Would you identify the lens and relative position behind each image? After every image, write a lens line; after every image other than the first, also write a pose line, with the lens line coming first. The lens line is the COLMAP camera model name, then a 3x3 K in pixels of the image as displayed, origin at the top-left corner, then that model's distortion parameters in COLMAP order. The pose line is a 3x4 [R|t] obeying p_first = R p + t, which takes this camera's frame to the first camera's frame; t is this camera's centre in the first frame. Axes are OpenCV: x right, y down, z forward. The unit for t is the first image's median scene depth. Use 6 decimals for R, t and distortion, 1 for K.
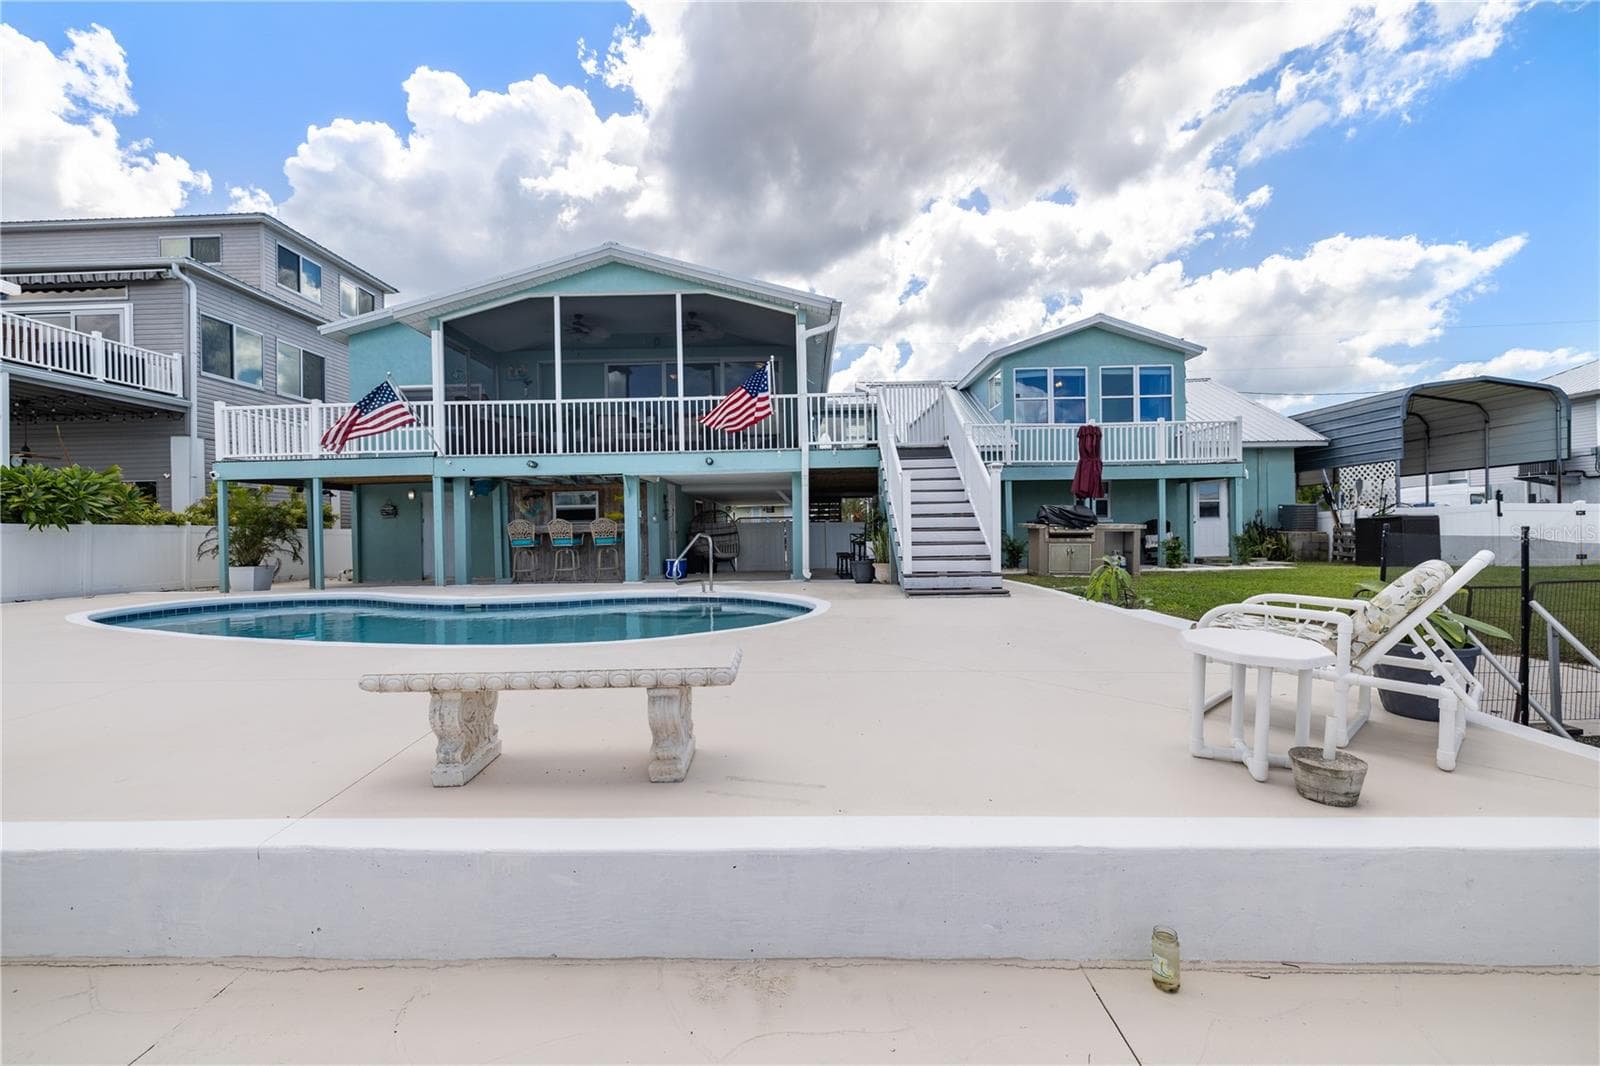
lens RADIAL K [[685.5, 0, 788.6], [0, 685.5, 533.1], [0, 0, 1]] dist [0.004535, -0.000561]
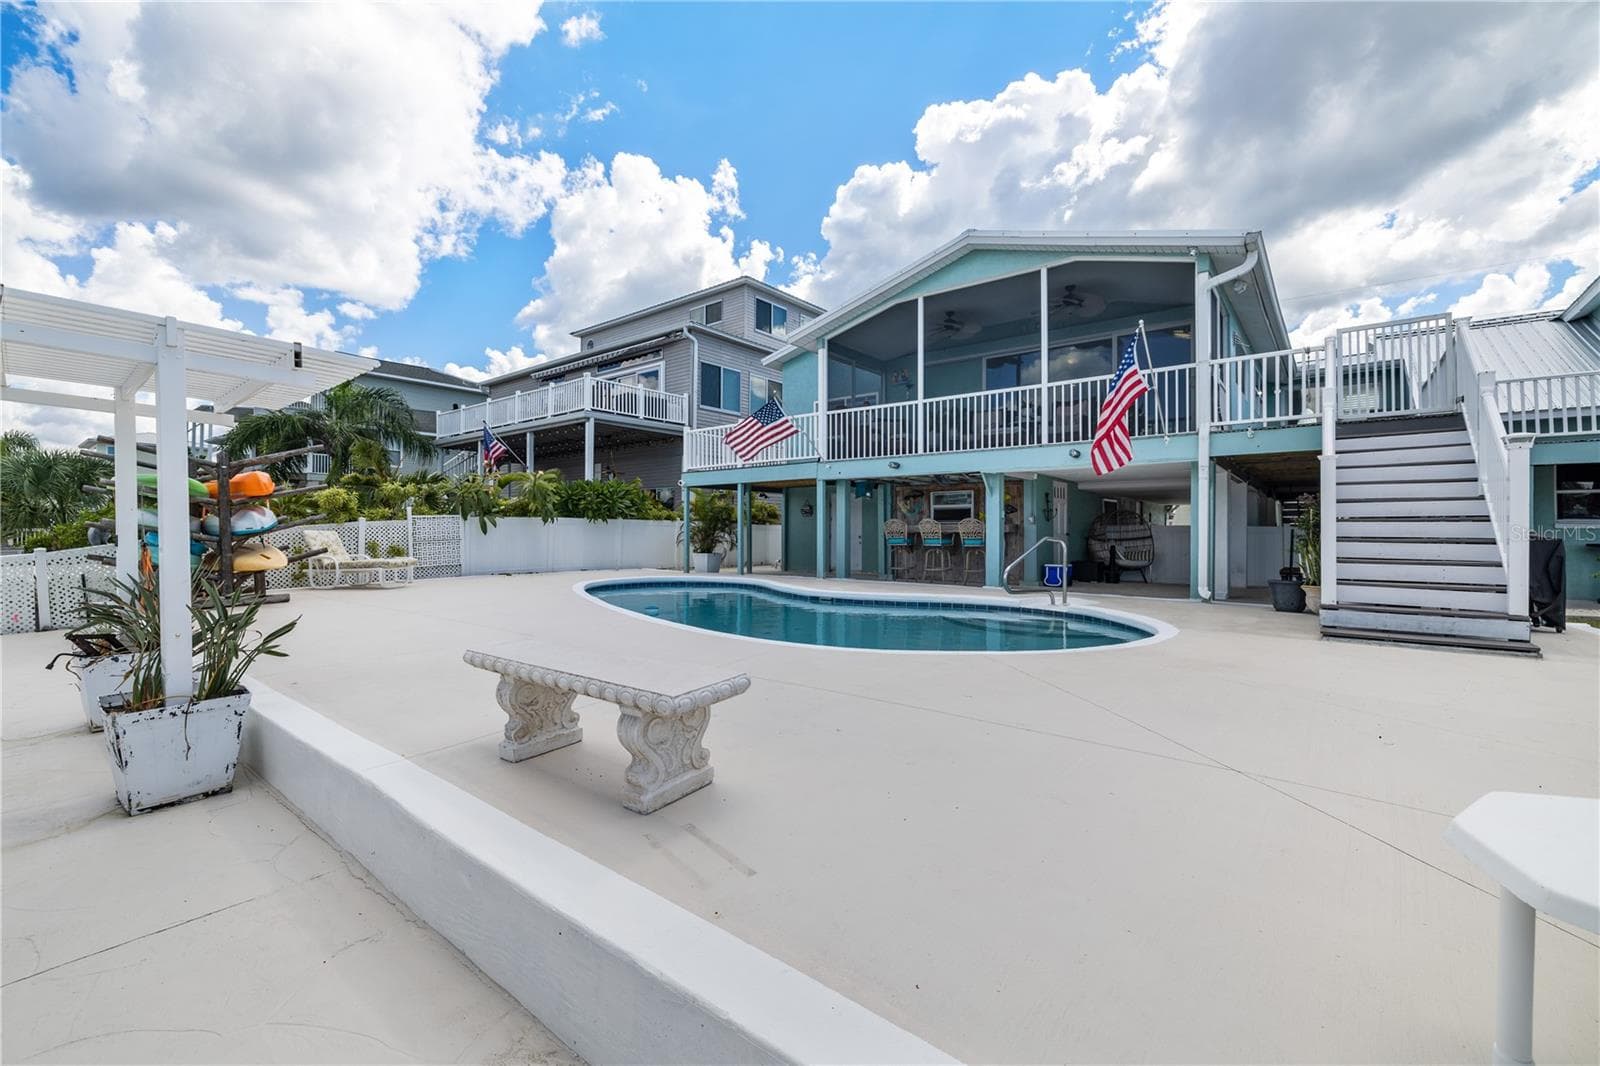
lens RADIAL K [[685.5, 0, 810.8], [0, 685.5, 529.7], [0, 0, 1]] dist [0.004535, -0.000561]
pose [[0.784765, 0.019780, -0.619477, 0.157304], [-0.019407, 0.999785, 0.007339, -0.008940], [0.619489, 0.006263, 0.784980, 0.111130]]
